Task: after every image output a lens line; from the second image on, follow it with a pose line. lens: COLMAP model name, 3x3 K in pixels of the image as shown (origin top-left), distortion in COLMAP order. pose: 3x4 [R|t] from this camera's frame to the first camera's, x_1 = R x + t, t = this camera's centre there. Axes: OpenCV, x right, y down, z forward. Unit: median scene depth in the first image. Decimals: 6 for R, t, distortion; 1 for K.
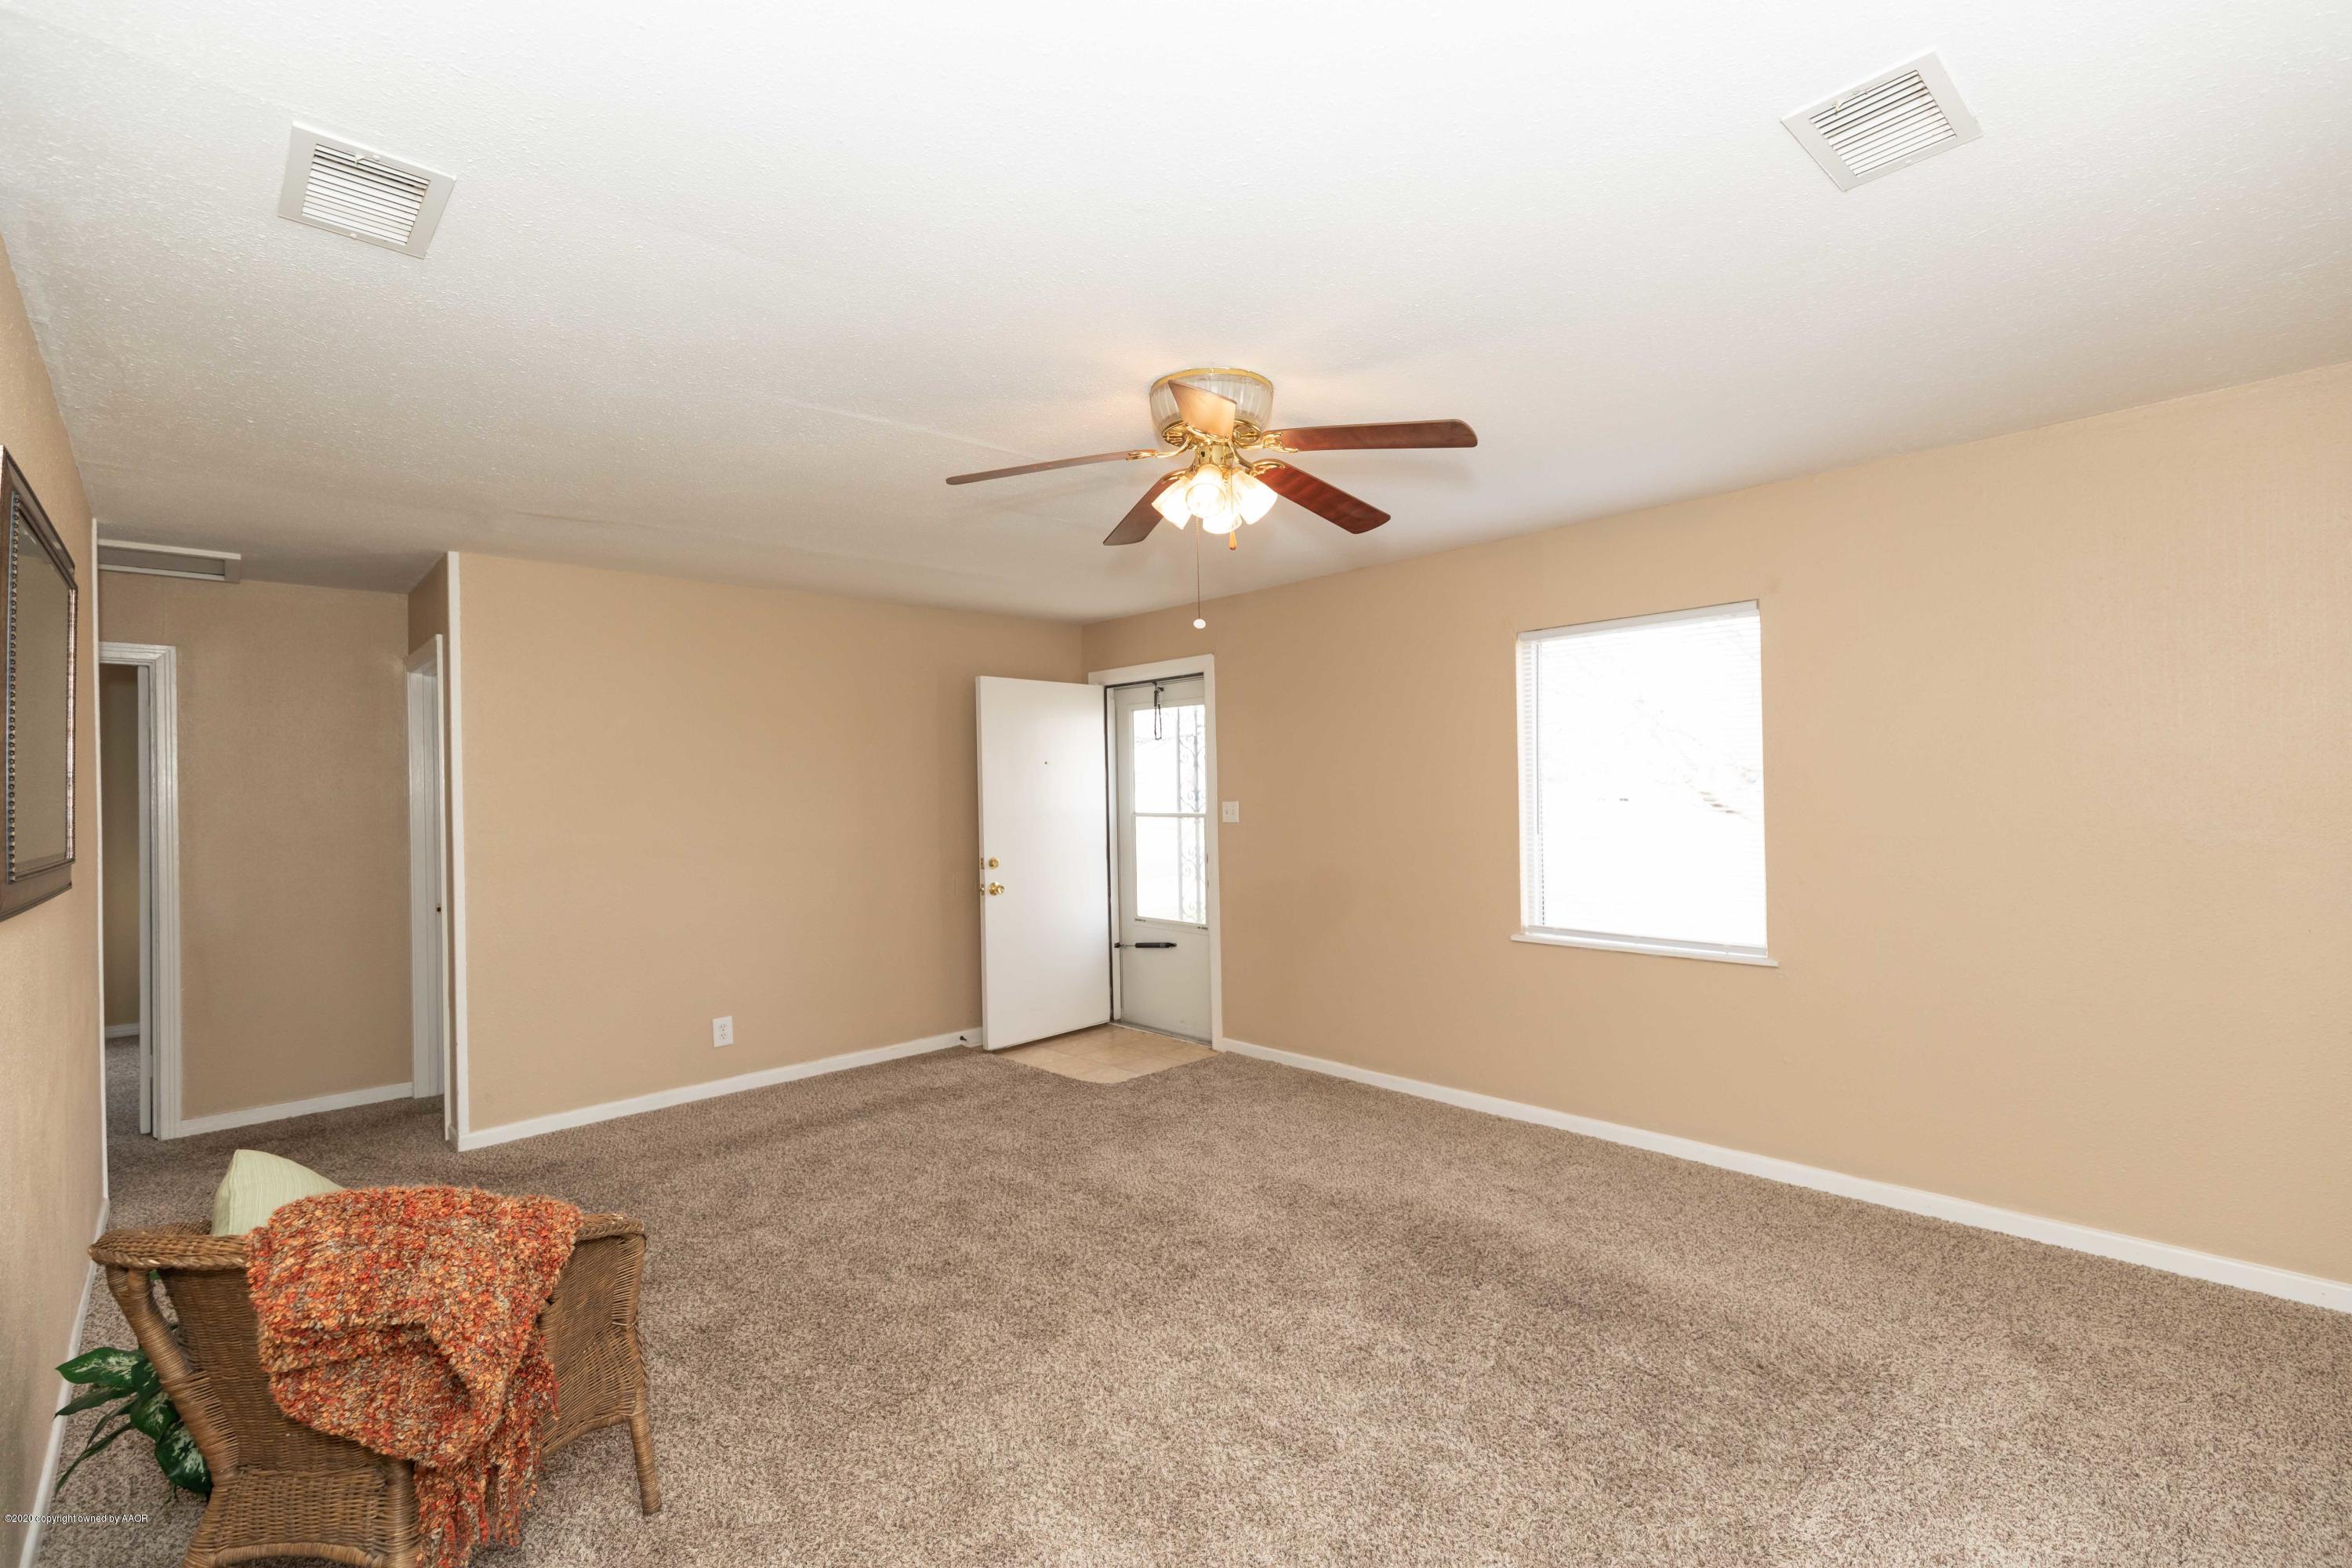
lens RADIAL K [[1059.6, 0, 1178.1], [0, 1059.6, 791.6], [0, 0, 1]] dist [0.005732, -0.000349]
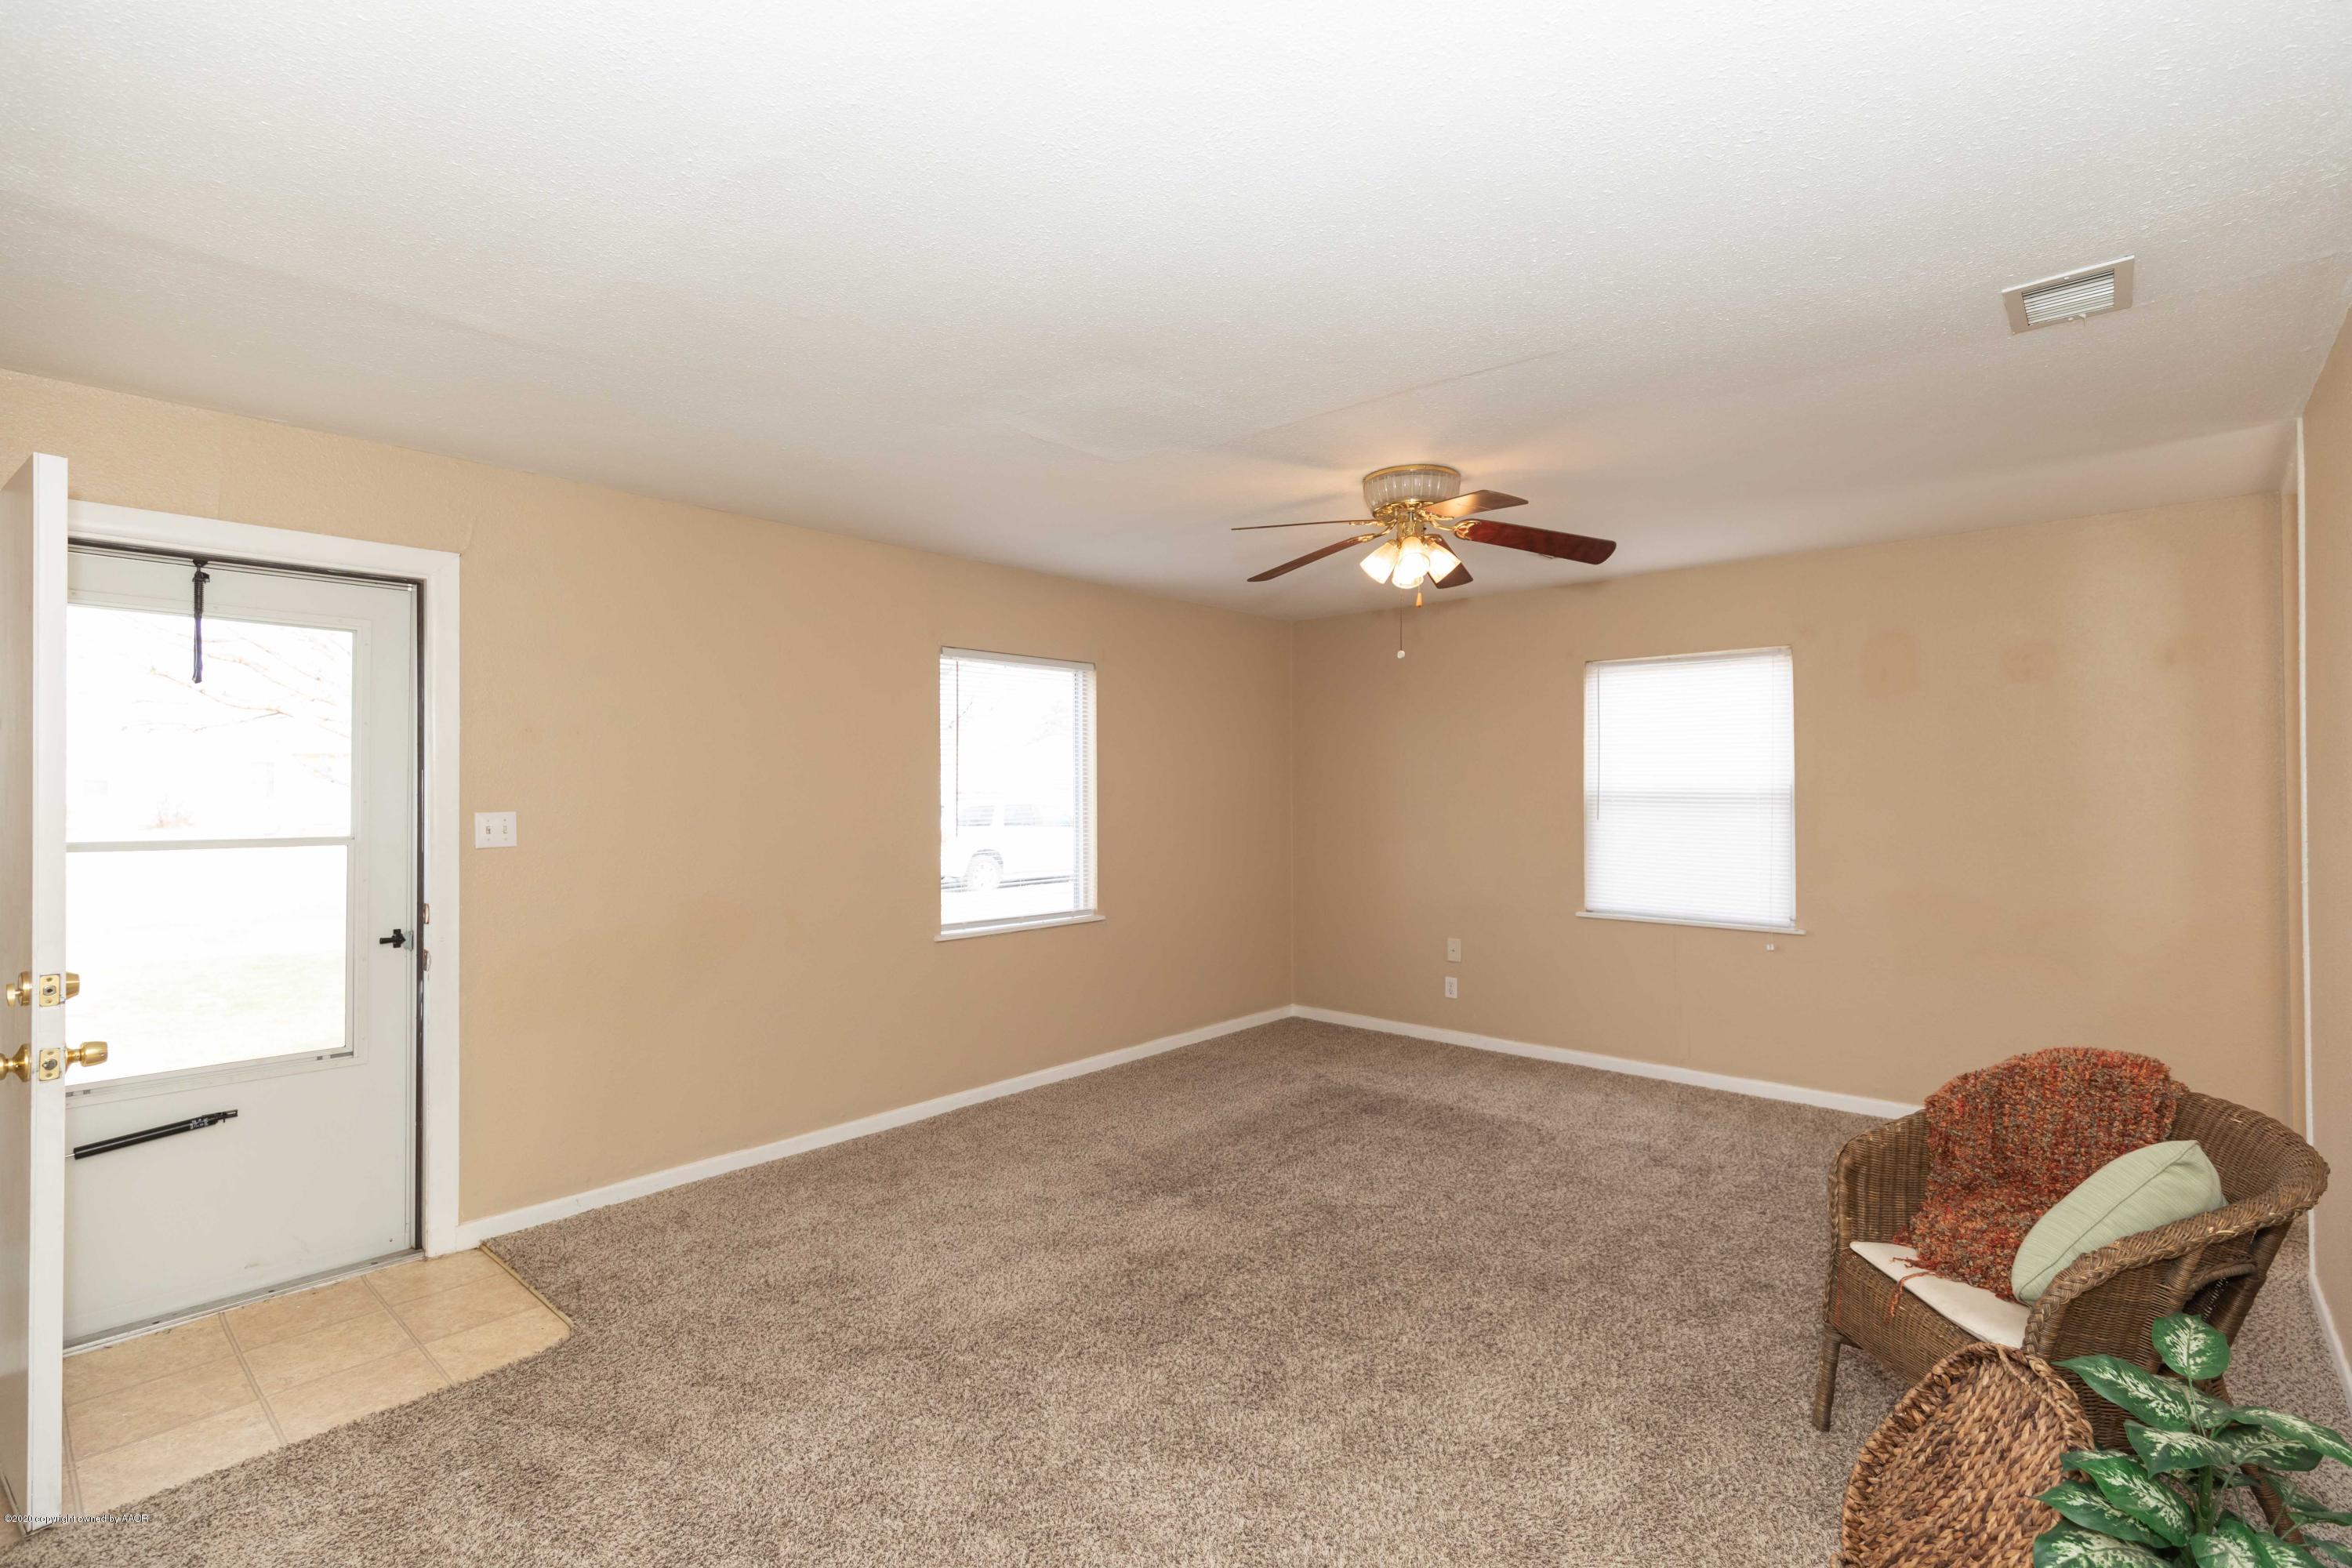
lens RADIAL K [[1059.6, 0, 1176.4], [0, 1059.6, 779.3], [0, 0, 1]] dist [0.005732, -0.000349]
pose [[-0.066973, 0.025300, 0.997434, -0.560914], [0.008443, 0.999657, -0.024790, 0.008992], [-0.997719, 0.006761, -0.067164, 0.643513]]
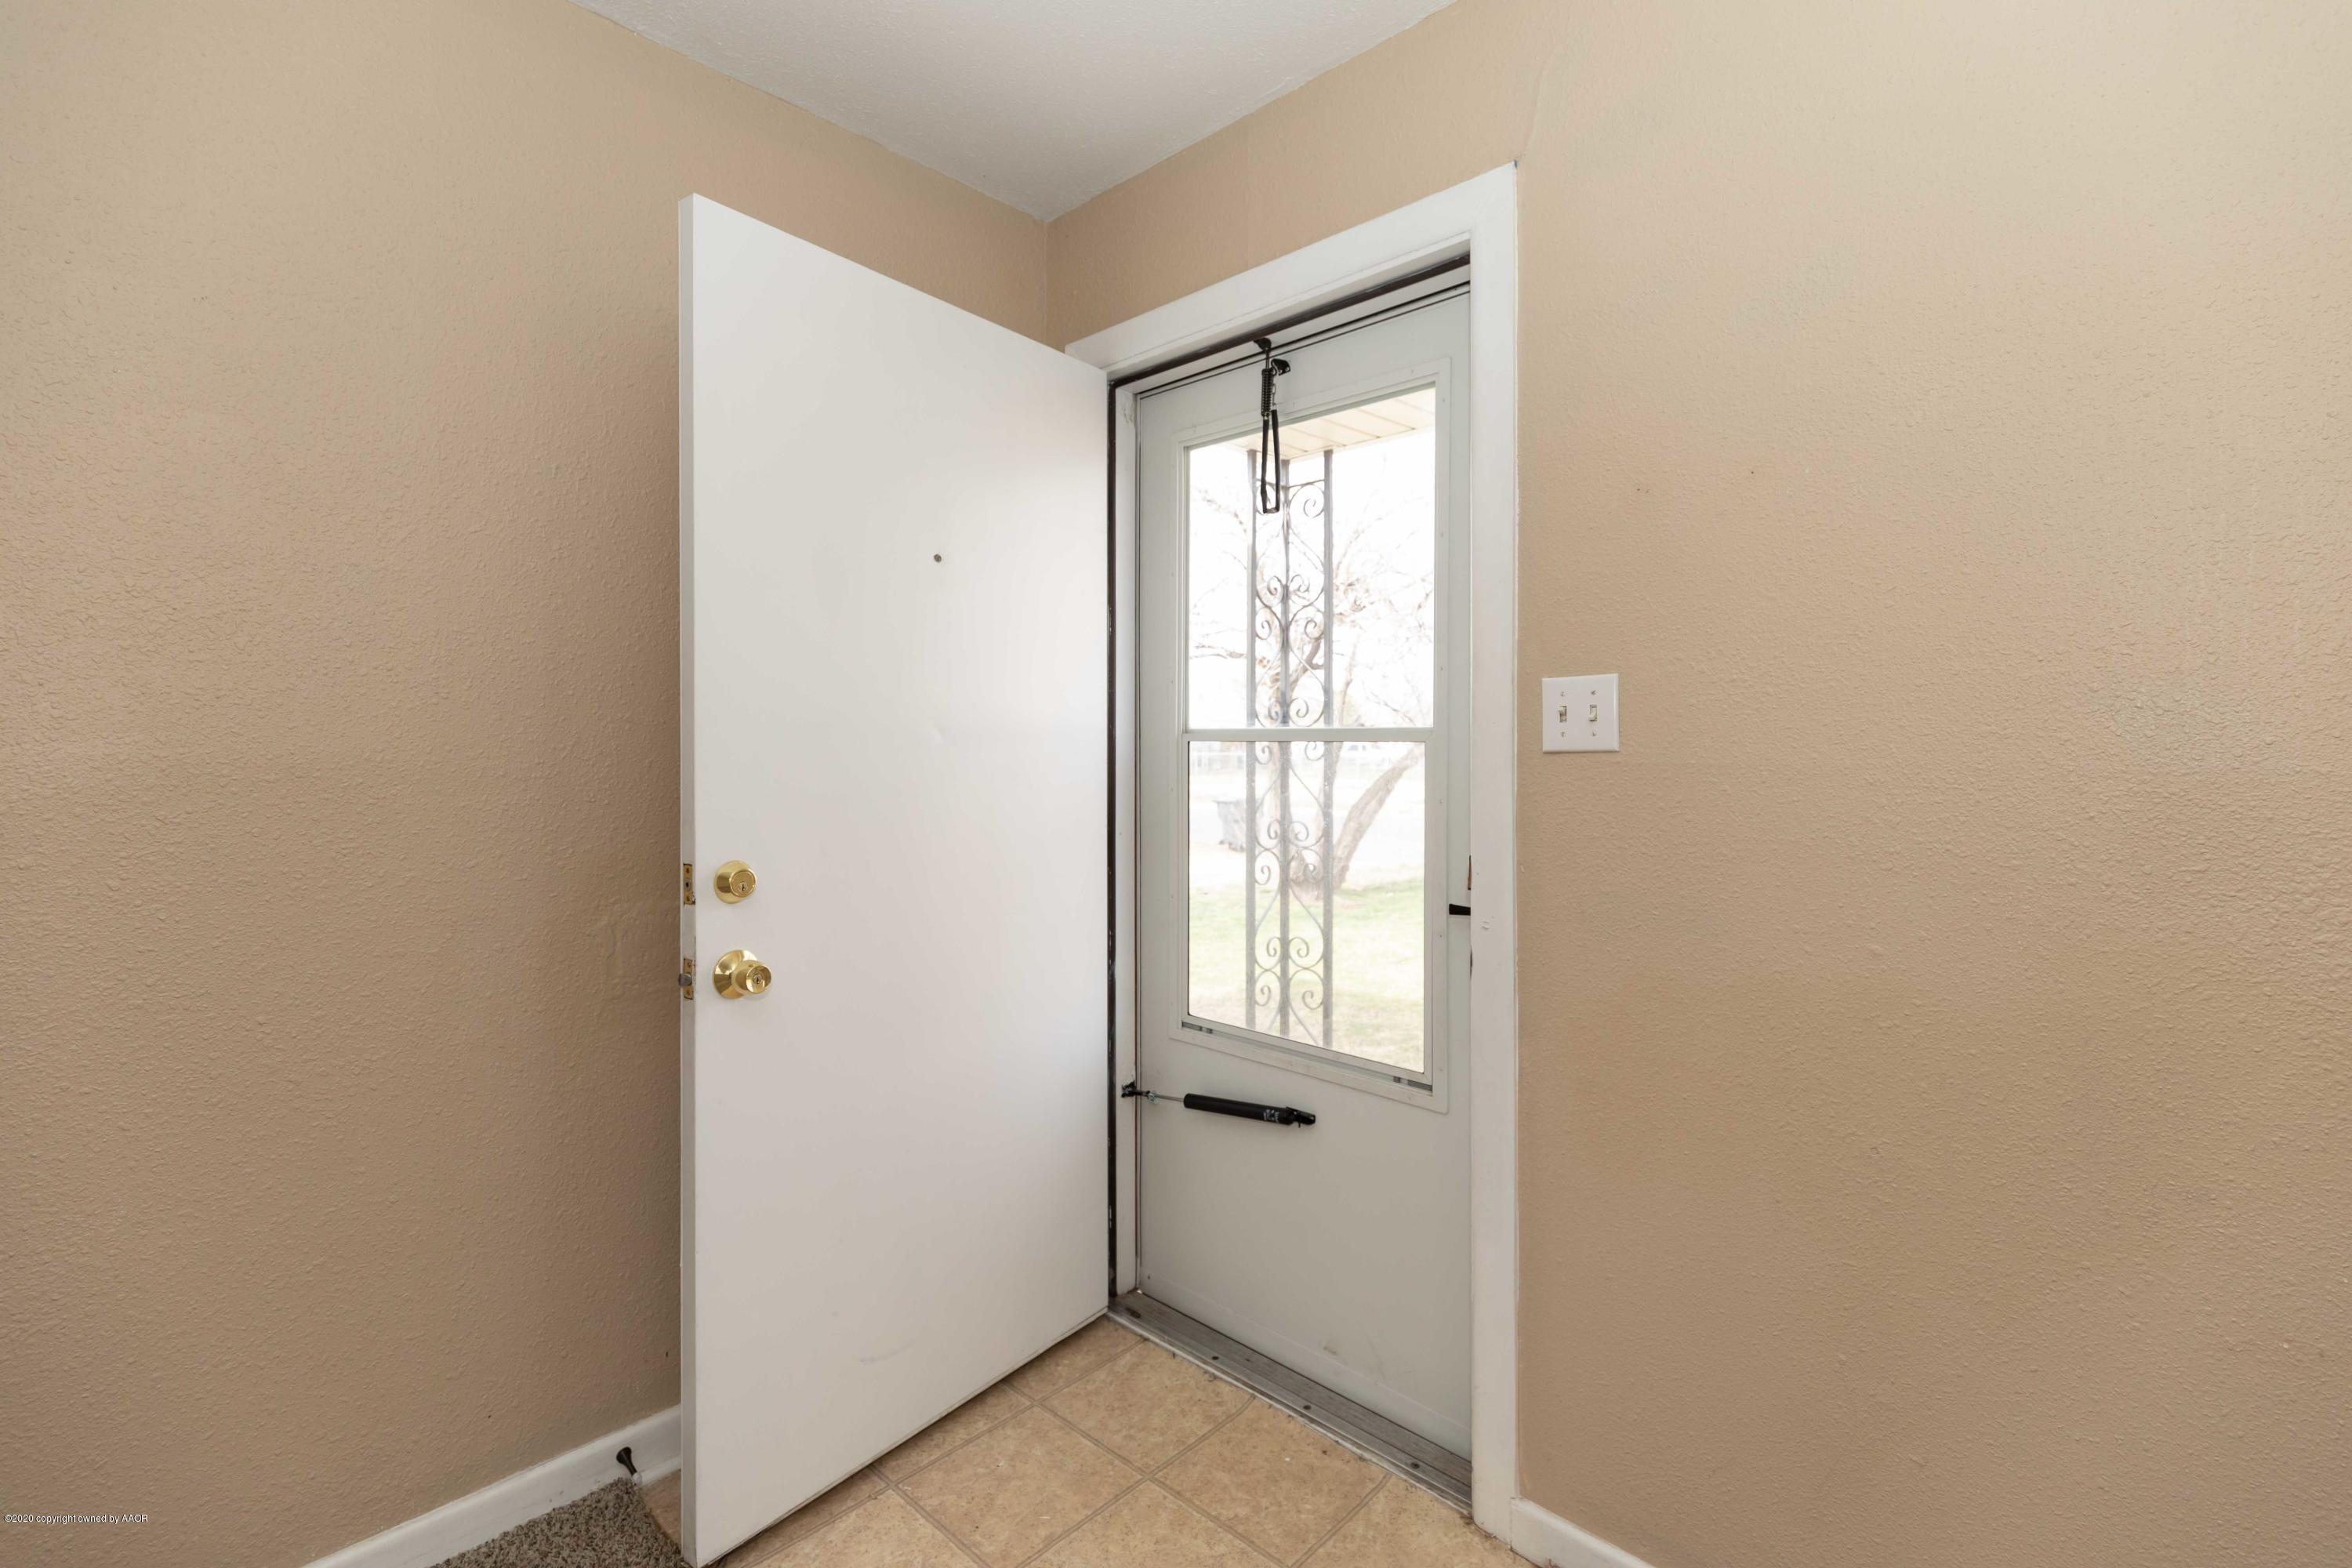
lens RADIAL K [[1059.6, 0, 1174.7], [0, 1059.6, 751.7], [0, 0, 1]] dist [0.005732, -0.000349]
pose [[0.998484, 0.015593, 0.052795, -0.071000], [-0.015444, 0.999876, -0.003223, 0.031421], [-0.052839, 0.002403, 0.998600, 0.708777]]
